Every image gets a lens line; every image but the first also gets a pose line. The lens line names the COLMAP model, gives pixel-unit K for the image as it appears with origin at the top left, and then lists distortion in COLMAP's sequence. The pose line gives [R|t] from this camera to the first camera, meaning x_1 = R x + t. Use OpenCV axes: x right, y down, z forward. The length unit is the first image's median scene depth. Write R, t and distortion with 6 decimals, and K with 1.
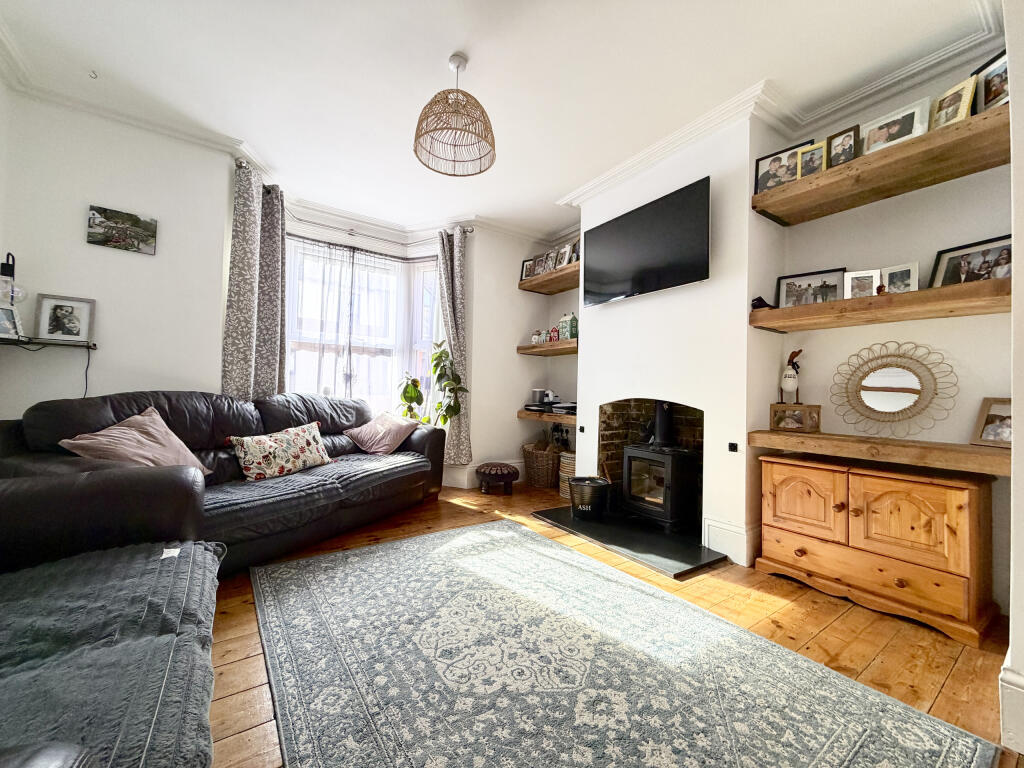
lens RADIAL K [[415.0, 0, 508.8], [0, 415.0, 386.3], [0, 0, 1]] dist [-0.001814, 0.000803]
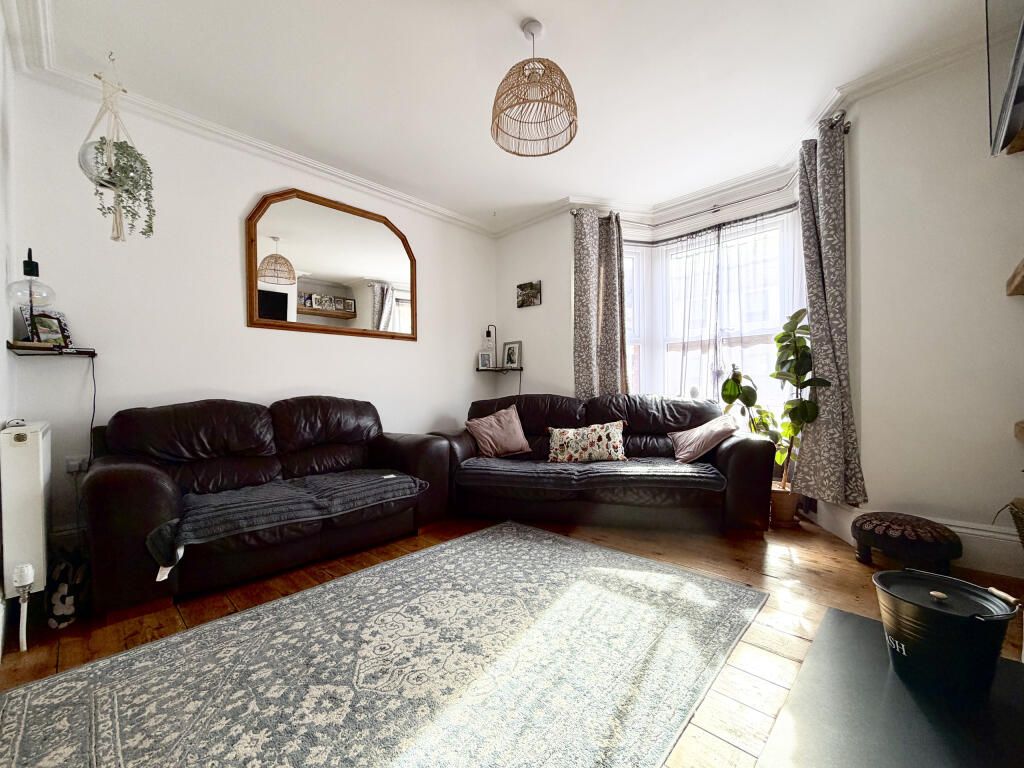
lens RADIAL K [[415.0, 0, 502.3], [0, 415.0, 399.6], [0, 0, 1]] dist [-0.001814, 0.000803]
pose [[0.176989, -0.010760, -0.984154, 0.599963], [0.029367, 0.999553, -0.005647, 0.033668], [0.983775, -0.027903, 0.177225, 0.592658]]
